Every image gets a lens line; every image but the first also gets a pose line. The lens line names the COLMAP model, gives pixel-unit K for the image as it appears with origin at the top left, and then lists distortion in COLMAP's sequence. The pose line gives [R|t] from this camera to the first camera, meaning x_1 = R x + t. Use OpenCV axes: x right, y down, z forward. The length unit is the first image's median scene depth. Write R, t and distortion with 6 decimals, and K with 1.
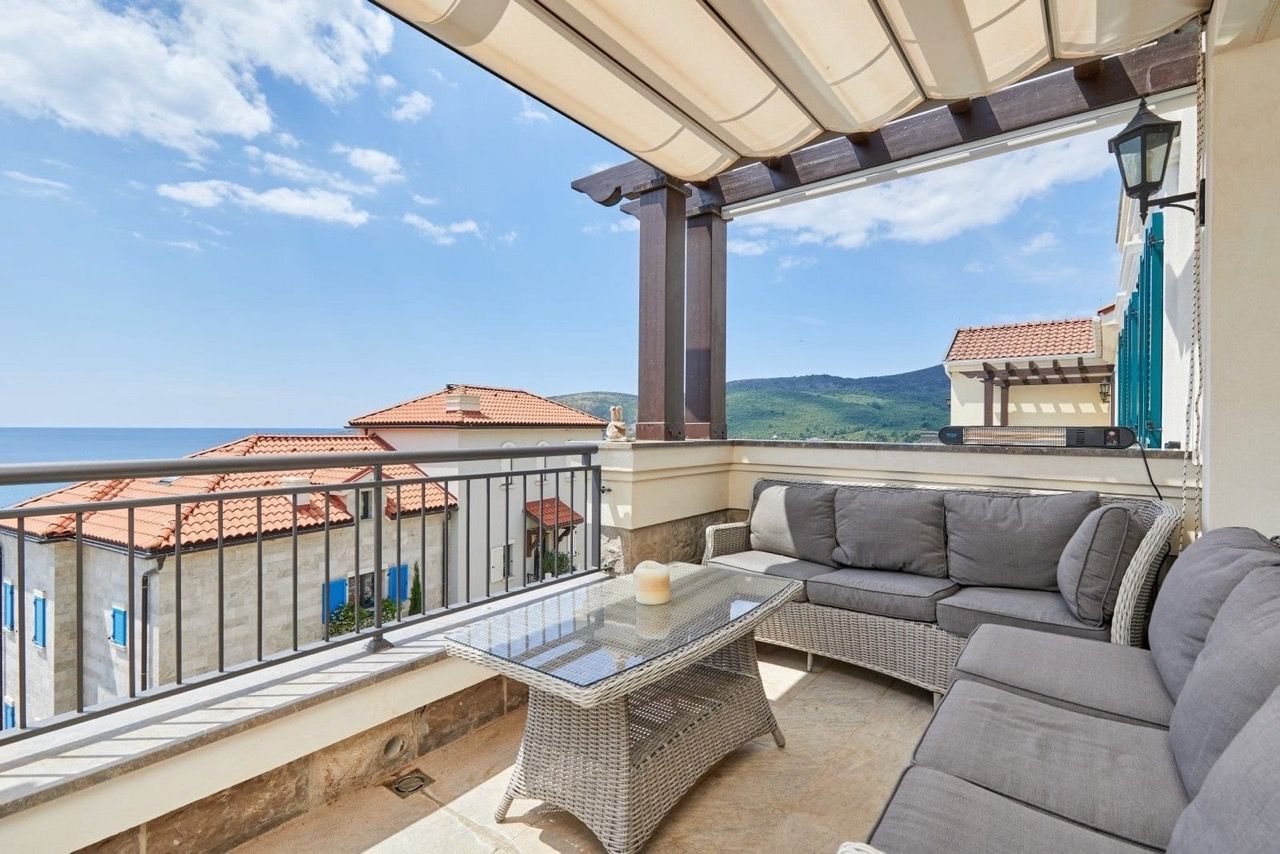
lens RADIAL K [[573.9, 0, 640.0], [0, 573.9, 427.0], [0, 0, 1]] dist [-0.000707, 0.001037]
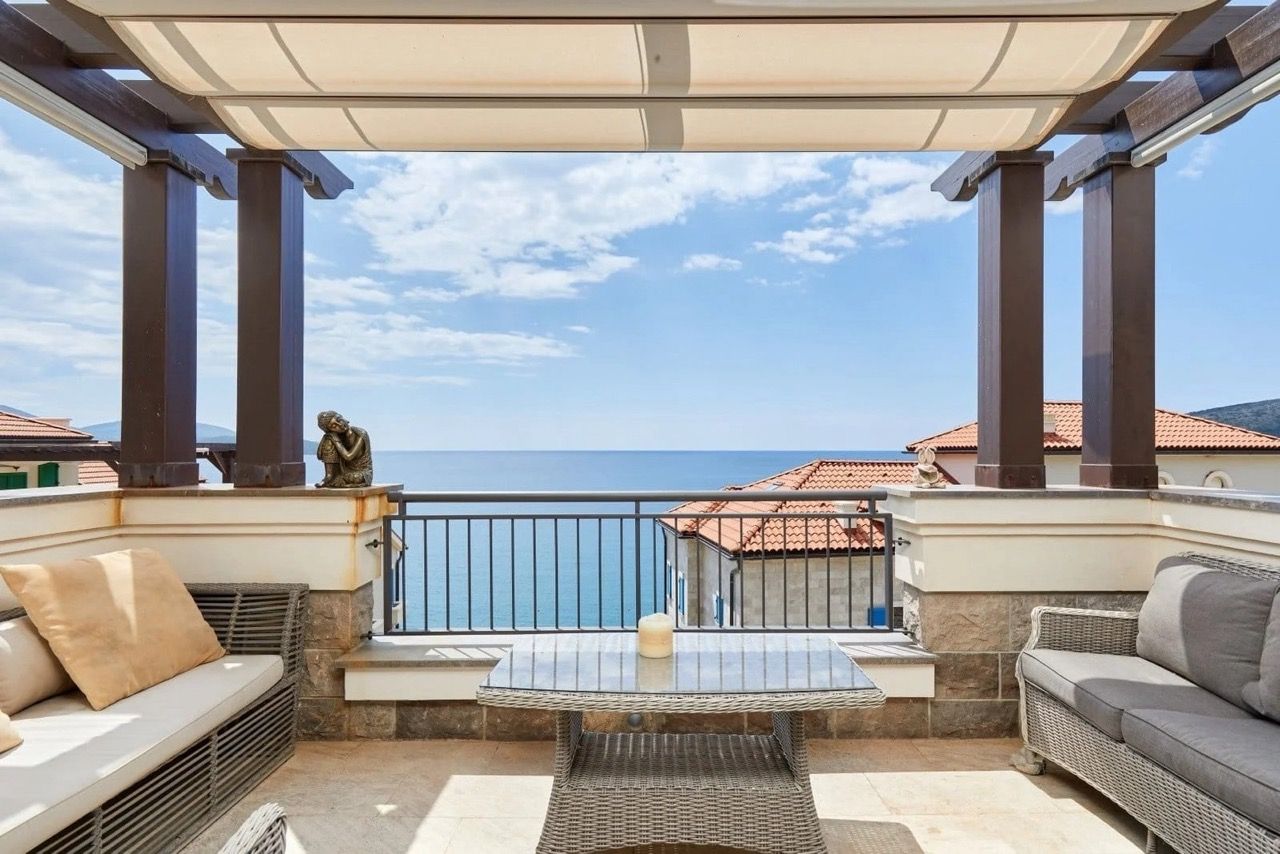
lens RADIAL K [[626.4, 0, 659.8], [0, 626.4, 445.1], [0, 0, 1]] dist [0.000847, 0.000010]
pose [[0.626339, -0.009914, -0.779487, 0.090394], [0.004241, 0.999948, -0.009310, -0.006294], [0.779539, 0.002525, 0.626349, 0.021196]]
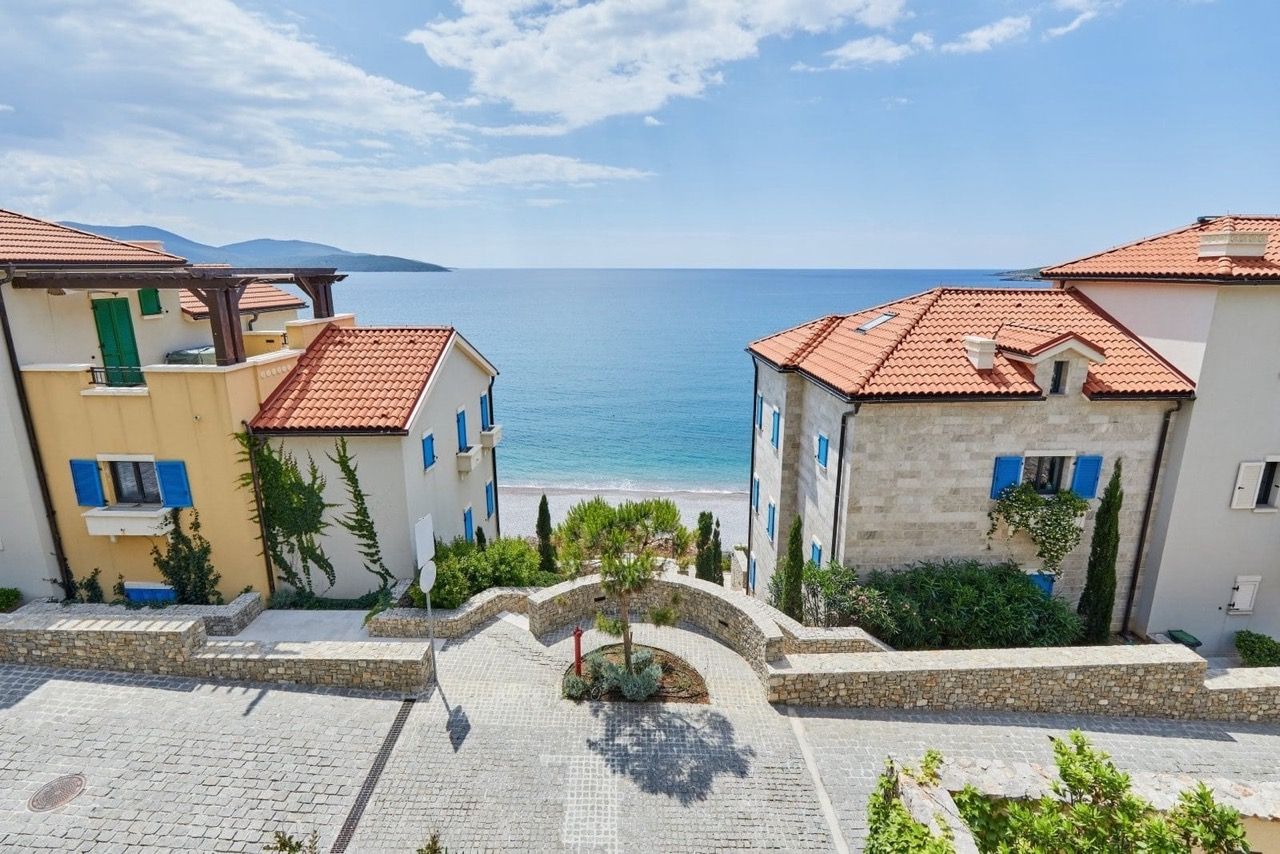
lens RADIAL K [[579.7, 0, 645.4], [0, 579.7, 391.7], [0, 0, 1]] dist [0.000908, -0.000004]
pose [[0.520959, 0.175865, -0.835269, -0.103221], [0.000220, 0.978518, 0.206163, -0.020169], [0.853582, -0.107587, 0.509728, 0.074725]]
